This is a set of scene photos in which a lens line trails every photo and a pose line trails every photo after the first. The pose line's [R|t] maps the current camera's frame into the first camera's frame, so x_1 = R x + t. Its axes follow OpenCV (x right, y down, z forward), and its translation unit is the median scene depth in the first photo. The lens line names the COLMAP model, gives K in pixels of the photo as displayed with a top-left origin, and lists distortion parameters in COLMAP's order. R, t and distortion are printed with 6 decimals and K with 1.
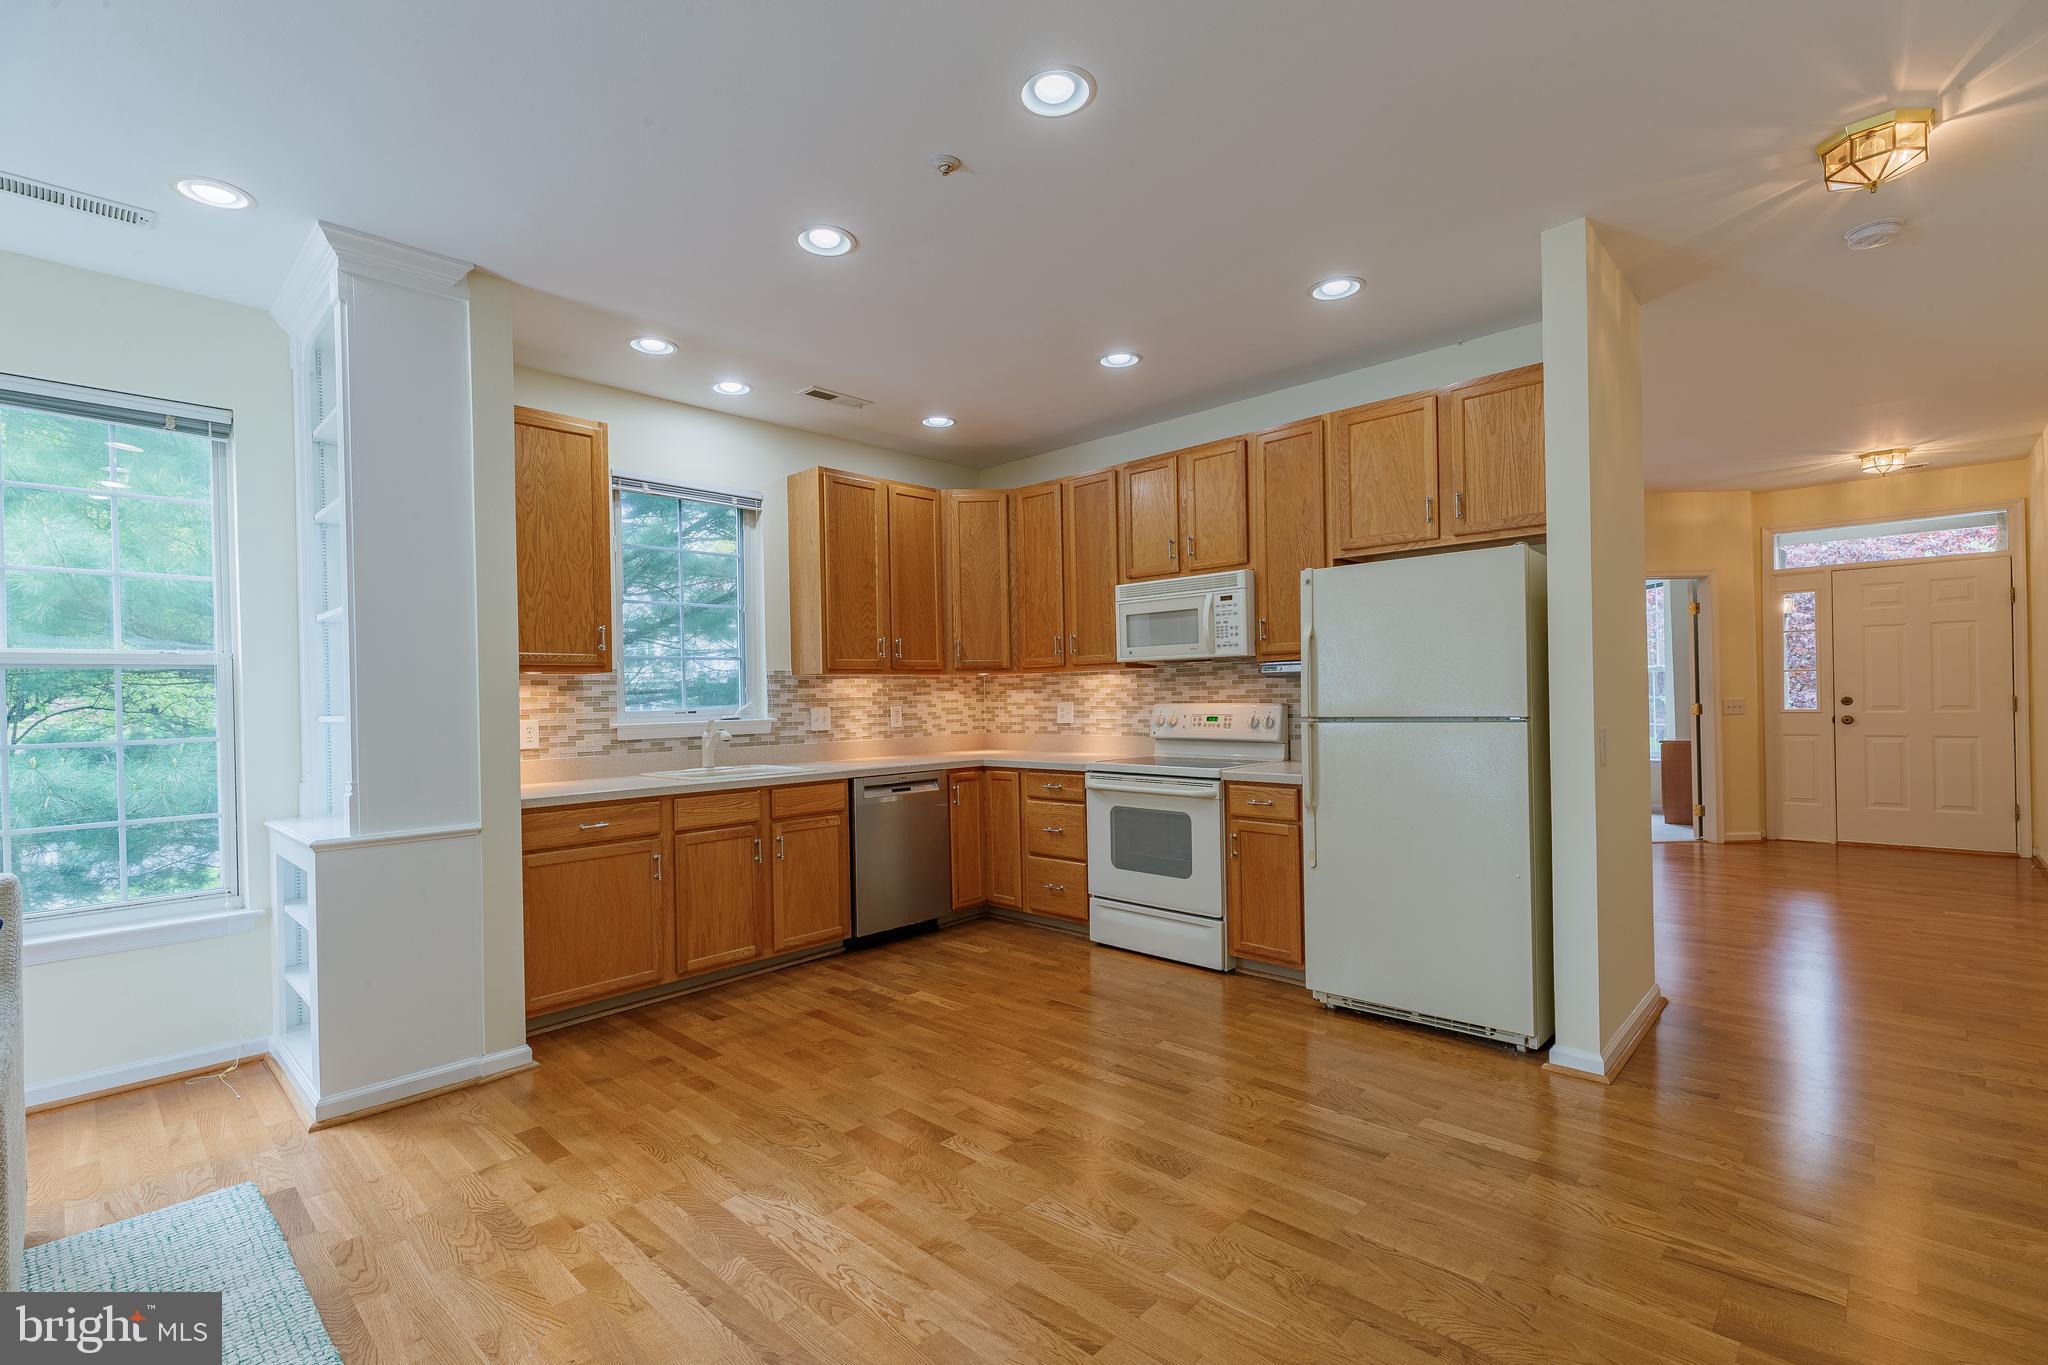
lens RADIAL K [[922.8, 0, 1014.6], [0, 922.8, 697.1], [0, 0, 1]] dist [0.002136, -0.000017]
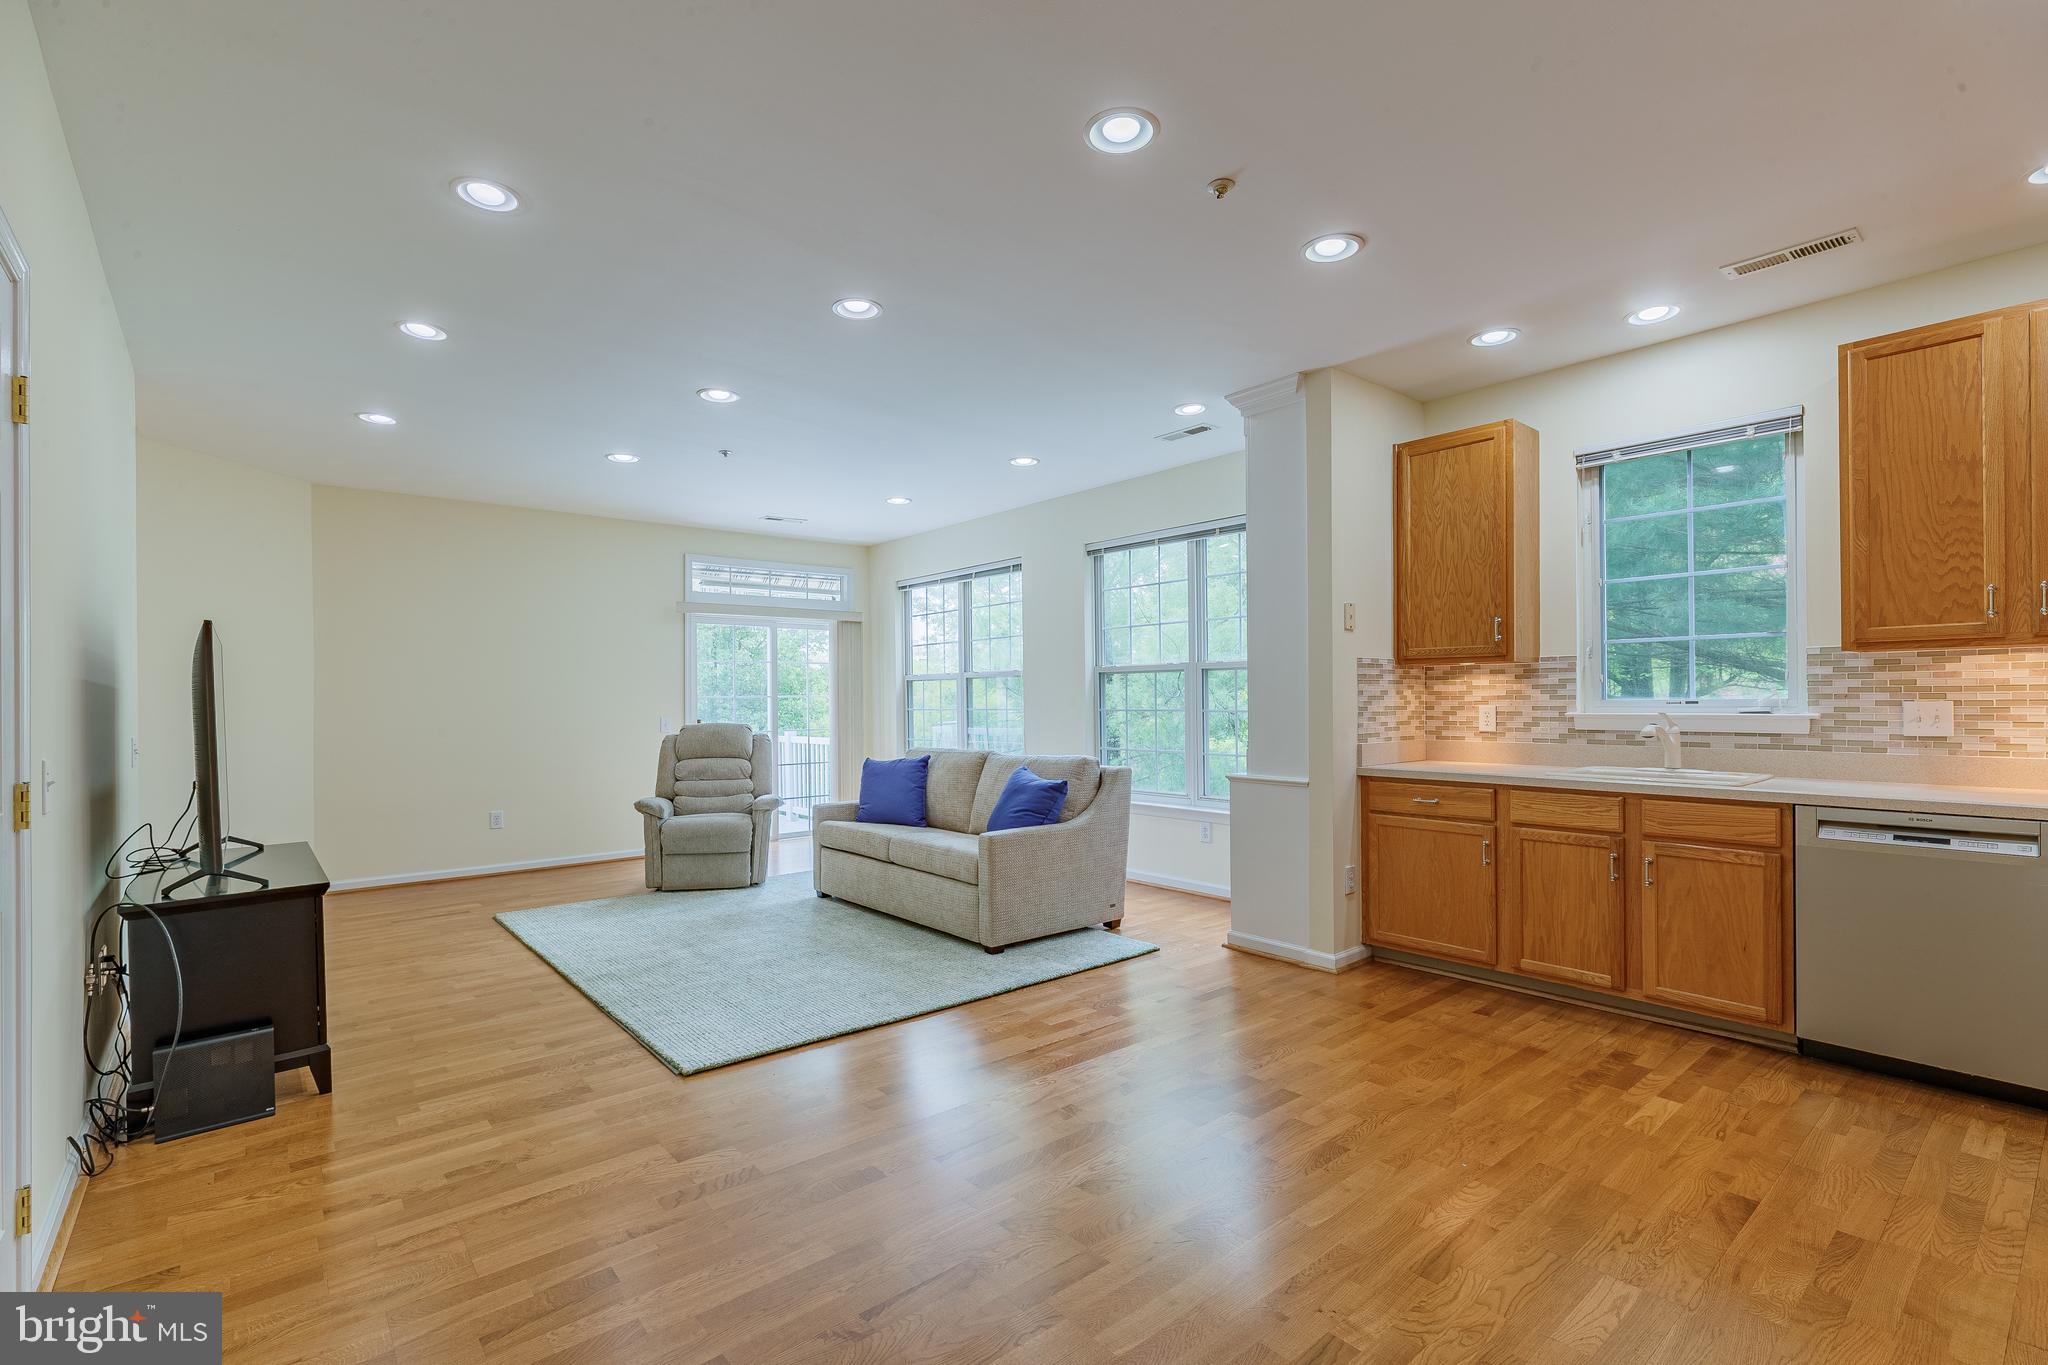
lens RADIAL K [[922.8, 0, 1014.6], [0, 922.8, 697.1], [0, 0, 1]] dist [0.002136, -0.000017]
pose [[-0.110375, 0.020298, -0.993683, 0.622628], [0.008940, 0.999771, 0.019429, -0.011647], [0.993850, -0.006739, -0.110532, 0.543108]]
